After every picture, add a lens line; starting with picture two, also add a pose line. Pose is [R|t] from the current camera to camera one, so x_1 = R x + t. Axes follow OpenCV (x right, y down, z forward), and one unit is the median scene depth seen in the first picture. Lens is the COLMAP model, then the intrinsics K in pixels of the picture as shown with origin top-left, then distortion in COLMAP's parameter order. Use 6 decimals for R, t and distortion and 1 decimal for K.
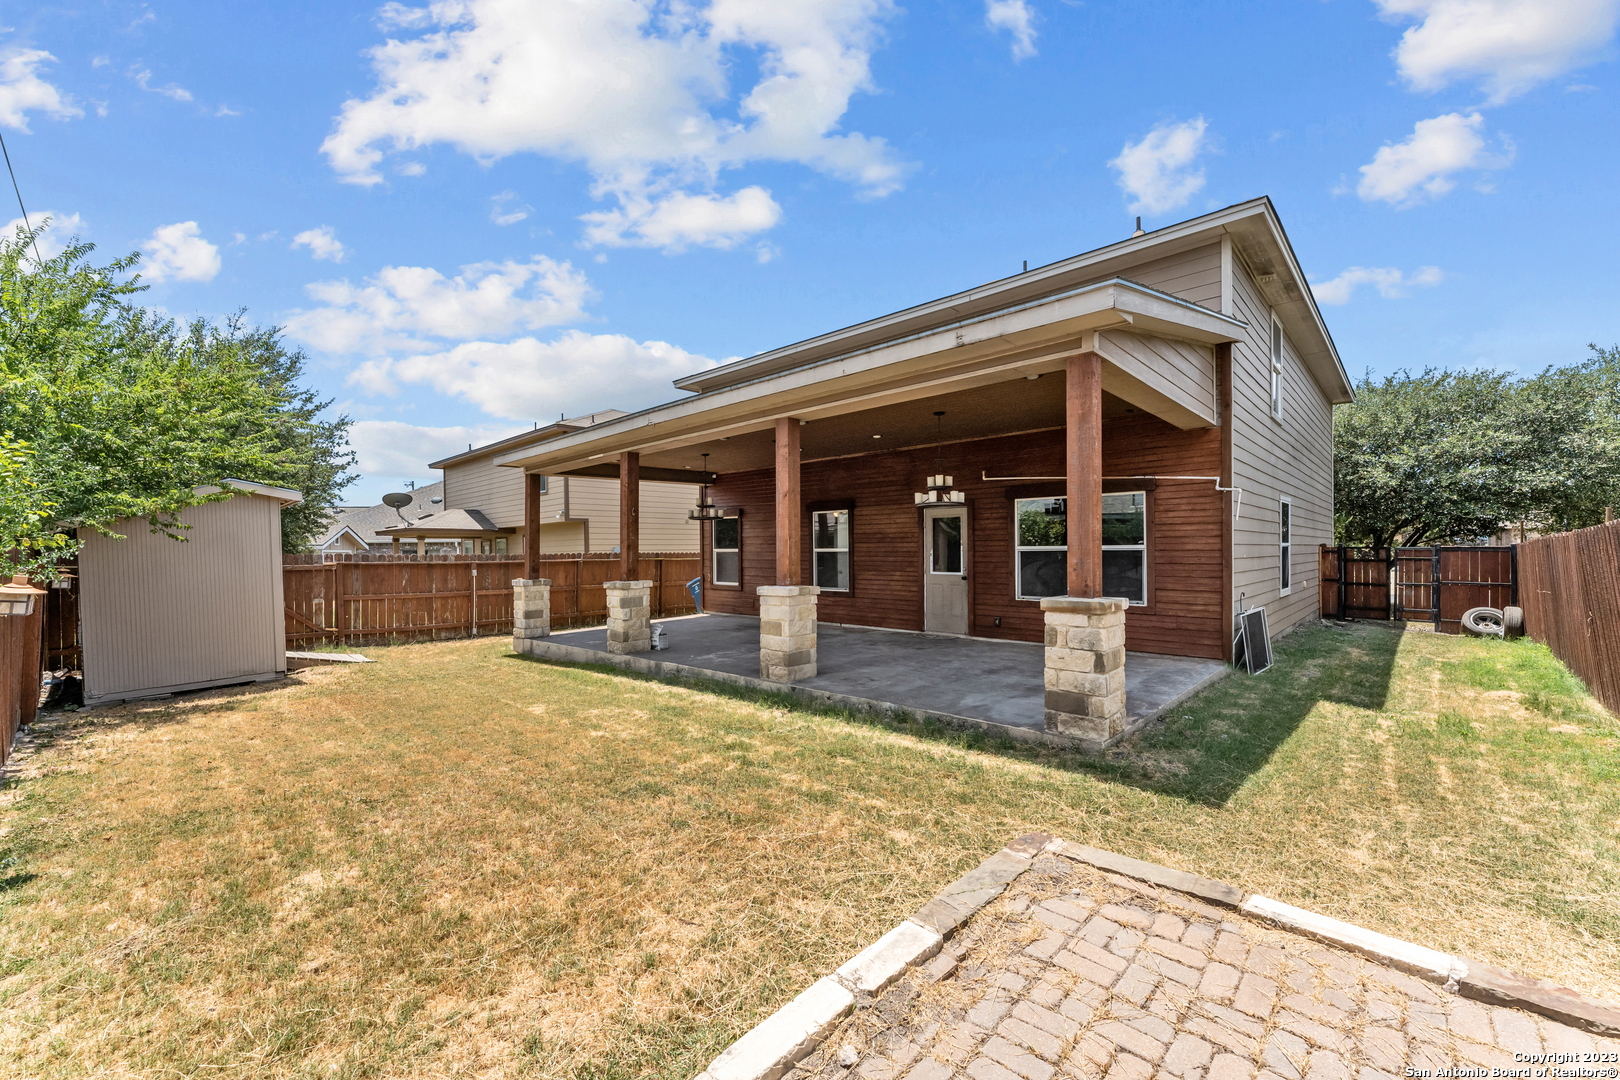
lens RADIAL K [[649.4, 0, 806.1], [0, 649.4, 532.3], [0, 0, 1]] dist [0.000804, -0.000059]
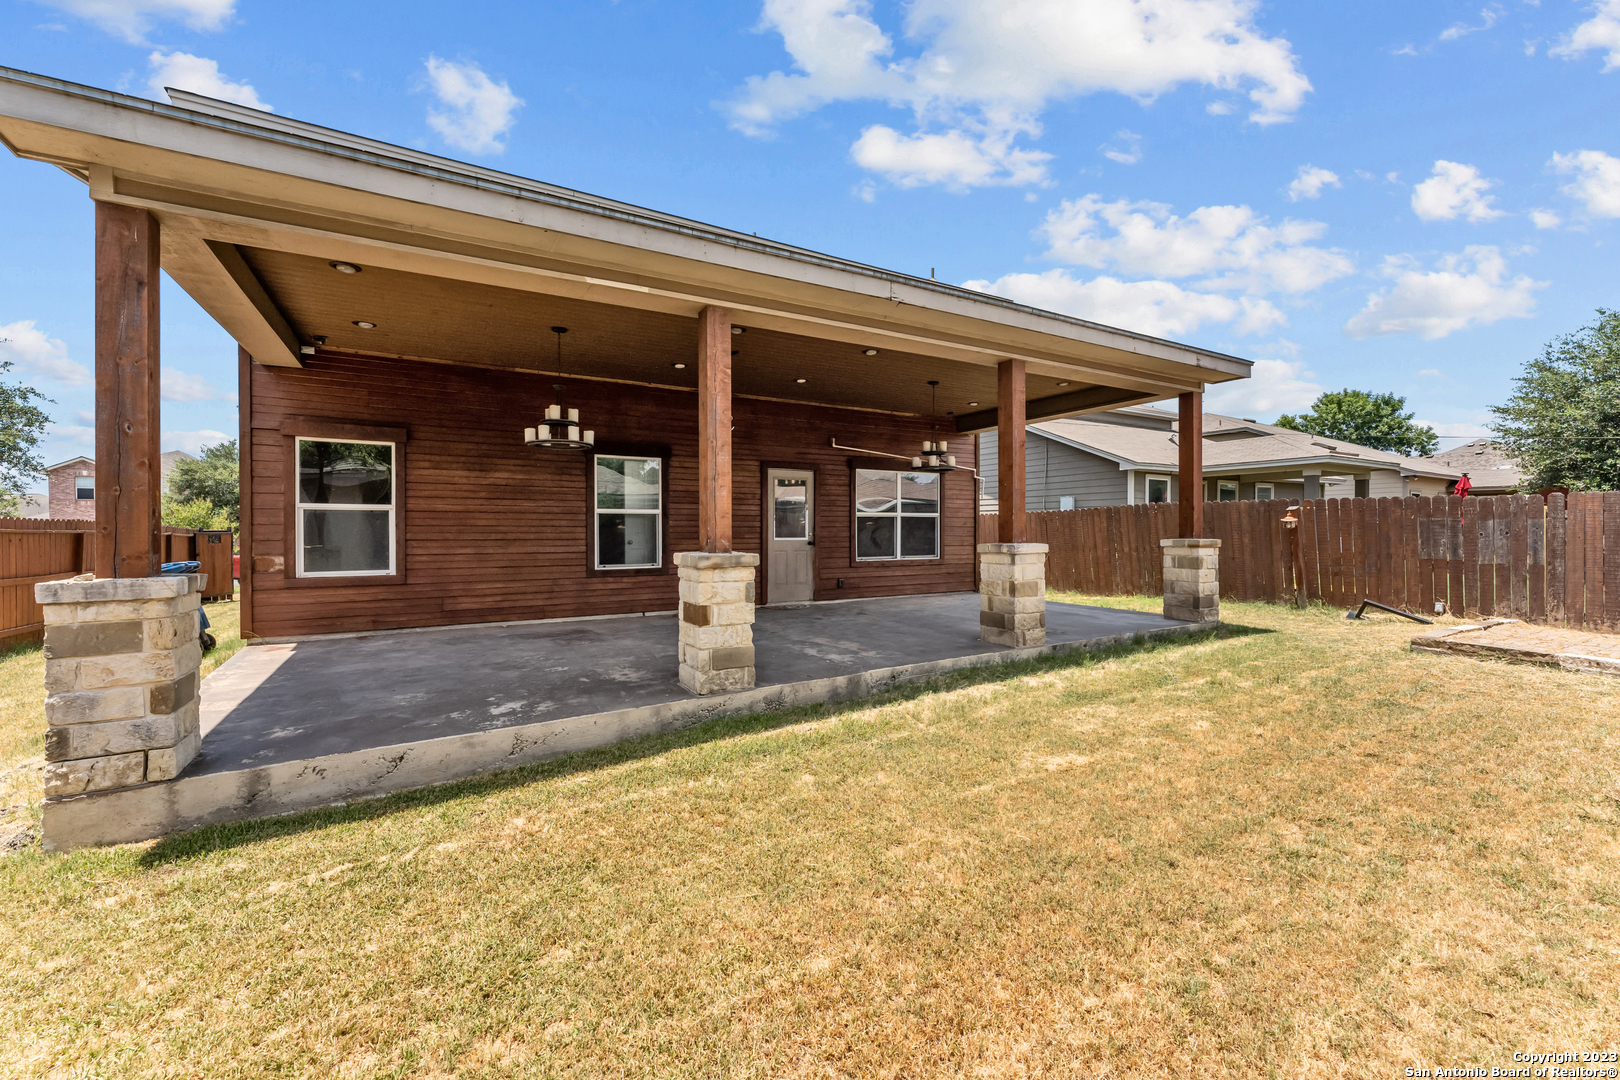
lens RADIAL K [[649.4, 0, 806.1], [0, 649.4, 532.3], [0, 0, 1]] dist [0.000804, -0.000059]
pose [[0.276820, 0.005302, 0.960907, -0.700006], [-0.025954, 0.999661, 0.001961, 0.051843], [-0.960571, -0.025482, 0.276864, 0.727264]]
